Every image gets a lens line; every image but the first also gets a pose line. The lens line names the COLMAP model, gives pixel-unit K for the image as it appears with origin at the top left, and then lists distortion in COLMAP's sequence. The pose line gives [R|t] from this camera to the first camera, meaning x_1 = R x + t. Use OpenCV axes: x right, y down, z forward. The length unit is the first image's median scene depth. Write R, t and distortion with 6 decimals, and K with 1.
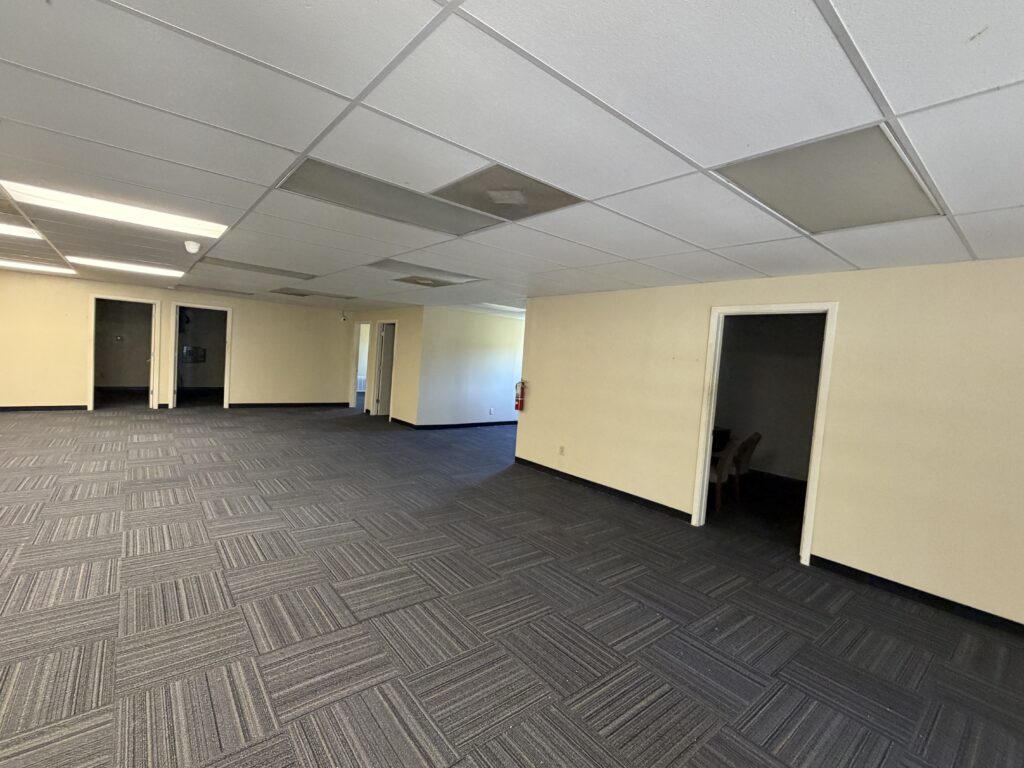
lens RADIAL K [[453.0, 0, 509.5], [0, 453.0, 382.1], [0, 0, 1]] dist [0.000826, 0.000828]
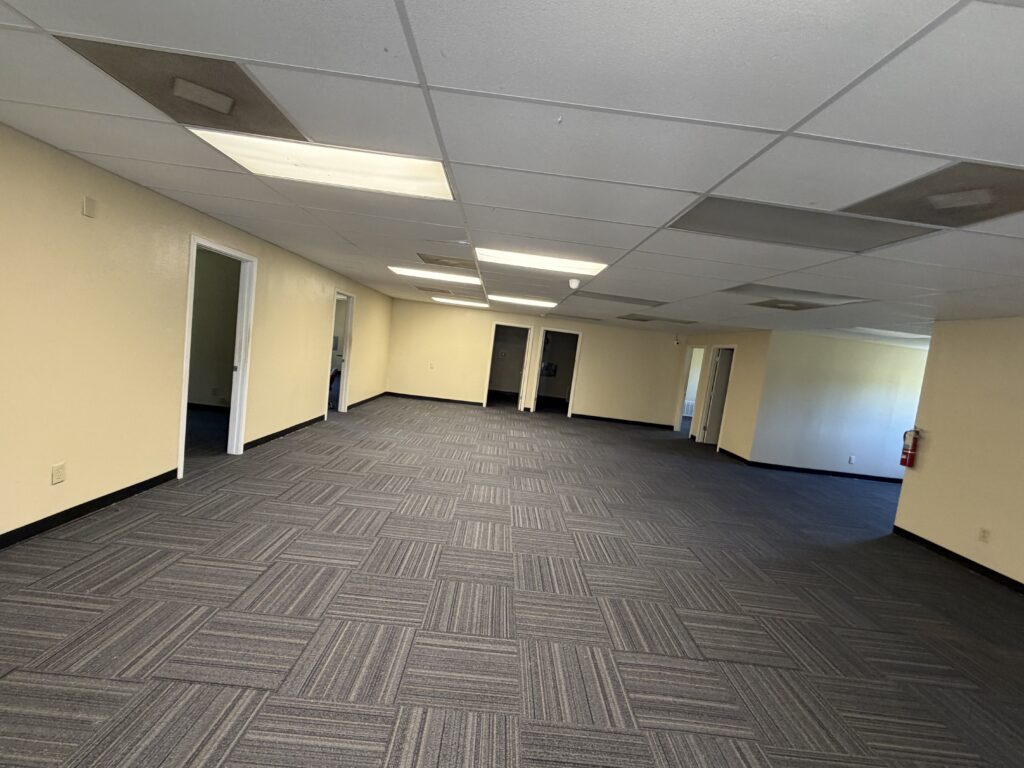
lens RADIAL K [[453.0, 0, 509.5], [0, 453.0, 382.1], [0, 0, 1]] dist [0.000826, 0.000828]
pose [[0.786102, 0.072946, -0.613777, -0.074257], [-0.101587, 0.994756, -0.011884, -0.004506], [0.609691, 0.071694, 0.789390, -0.044208]]
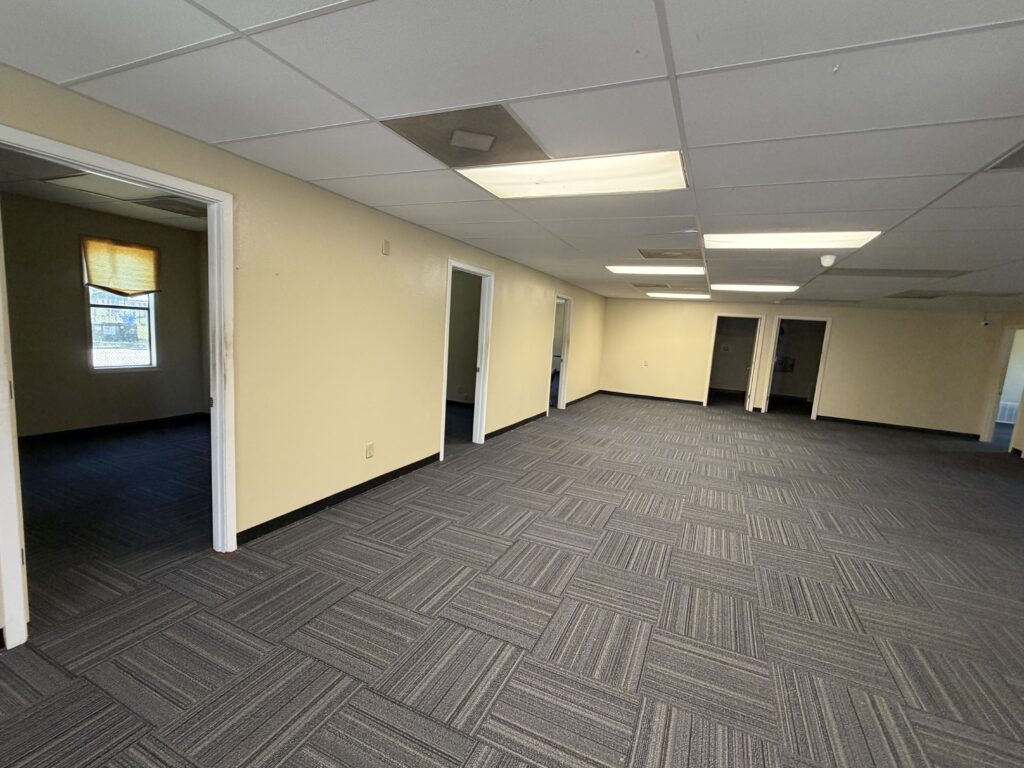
lens RADIAL K [[453.2, 0, 512.0], [0, 453.2, 384.0], [0, 0, 1]] dist [0.001015, 0.000438]
pose [[0.448872, 0.072189, -0.890675, -0.089709], [-0.087275, 0.995508, 0.036702, 0.003451], [0.889324, 0.061260, 0.453156, -0.081744]]
